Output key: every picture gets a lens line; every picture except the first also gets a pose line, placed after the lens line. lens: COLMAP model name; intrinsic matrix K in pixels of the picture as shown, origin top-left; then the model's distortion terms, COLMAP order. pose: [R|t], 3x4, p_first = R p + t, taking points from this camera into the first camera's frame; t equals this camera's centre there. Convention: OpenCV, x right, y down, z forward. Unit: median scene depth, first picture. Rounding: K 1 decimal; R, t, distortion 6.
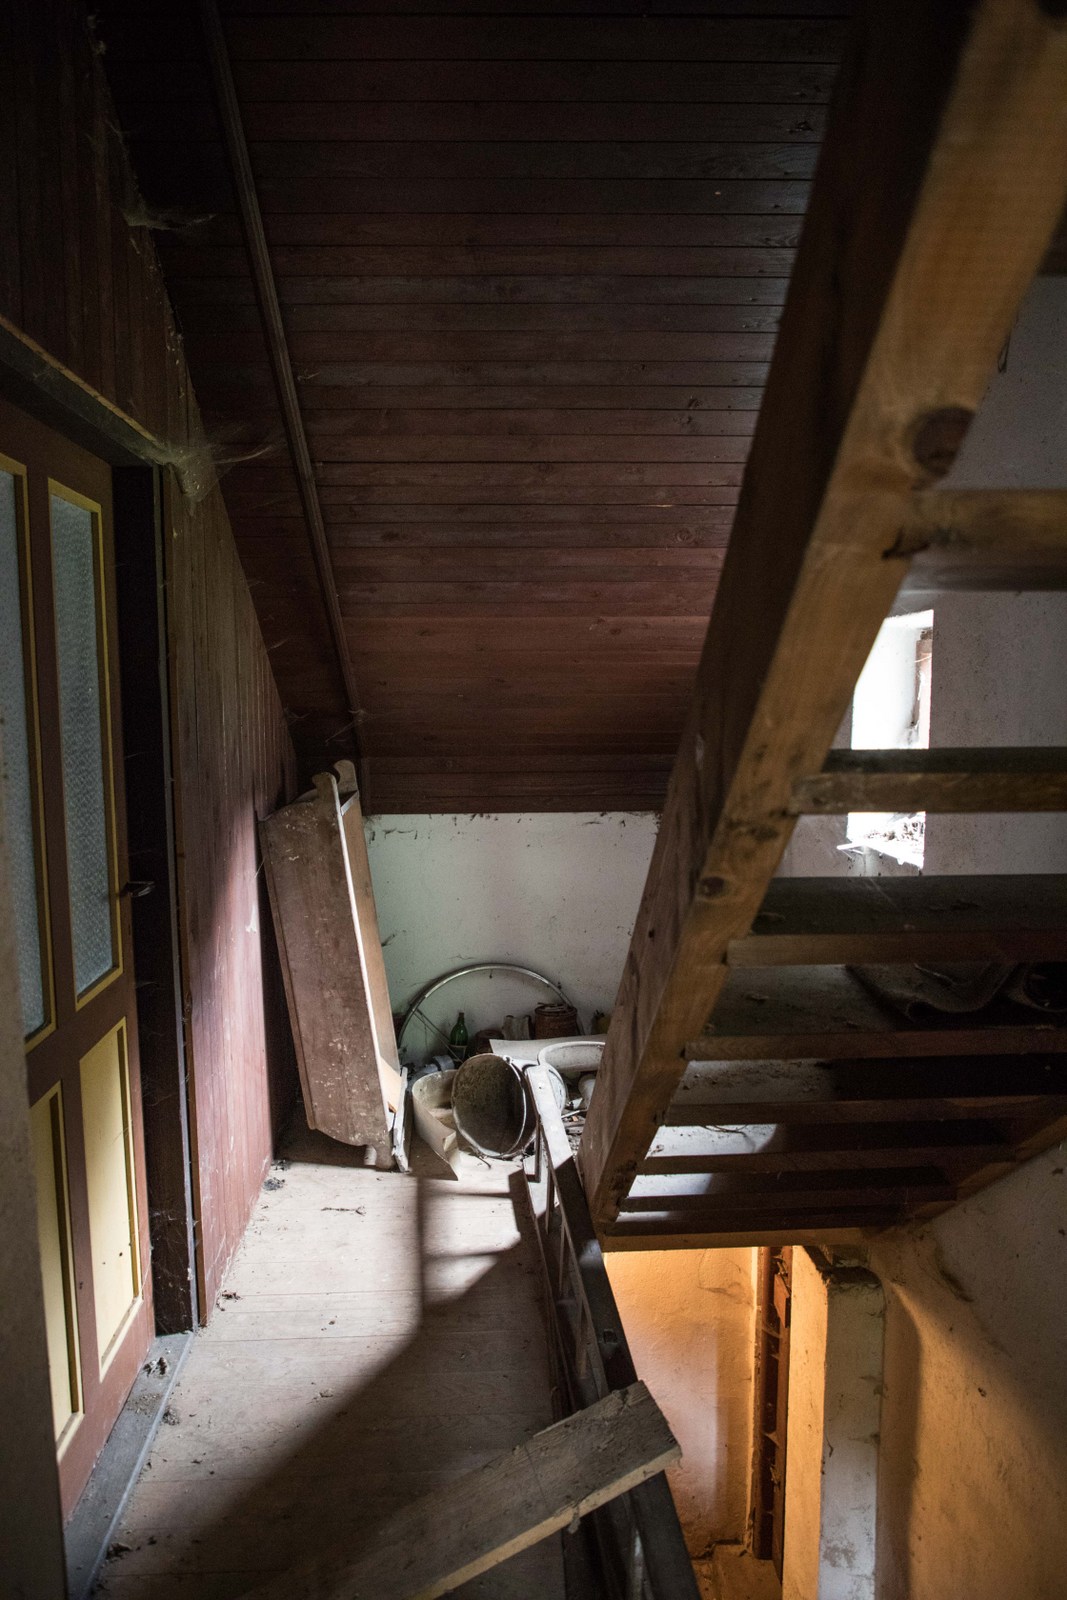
lens RADIAL K [[1101.1, 0, 533.5], [0, 1101.1, 800.0], [0, 0, 1]] dist [-0.070863, 0.042614]
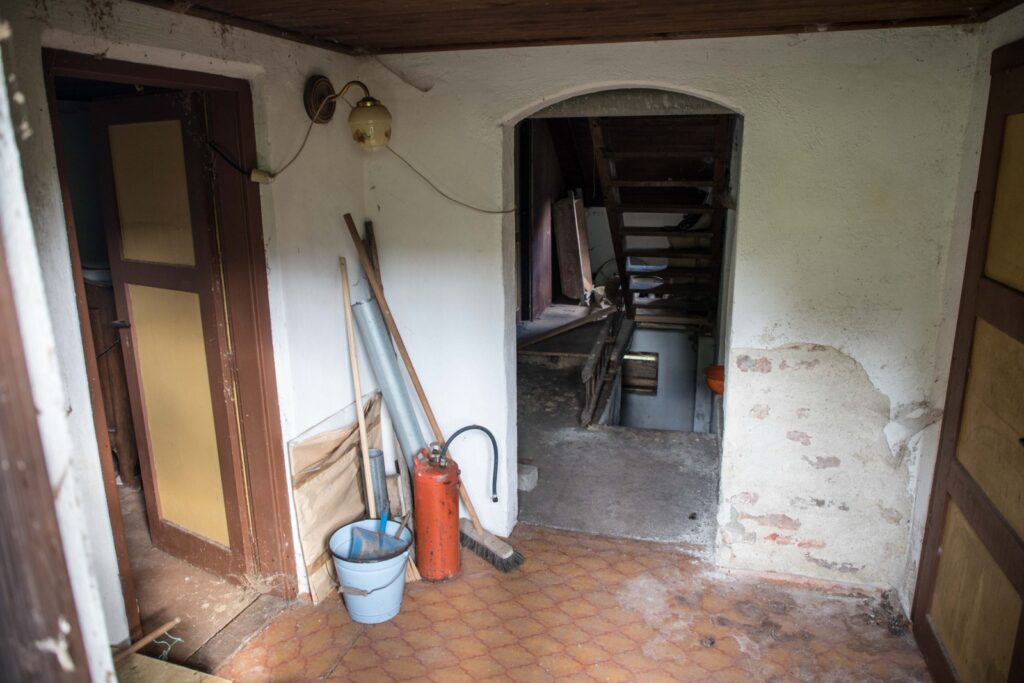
lens RADIAL K [[704.7, 0, 512.0], [0, 704.7, 341.5], [0, 0, 1]] dist [-0.070863, 0.042614]
pose [[0.950398, 0.076170, -0.301566, 0.335574], [-0.031297, 0.988049, 0.150927, 0.117597], [0.309458, -0.134002, 0.941424, -1.200956]]
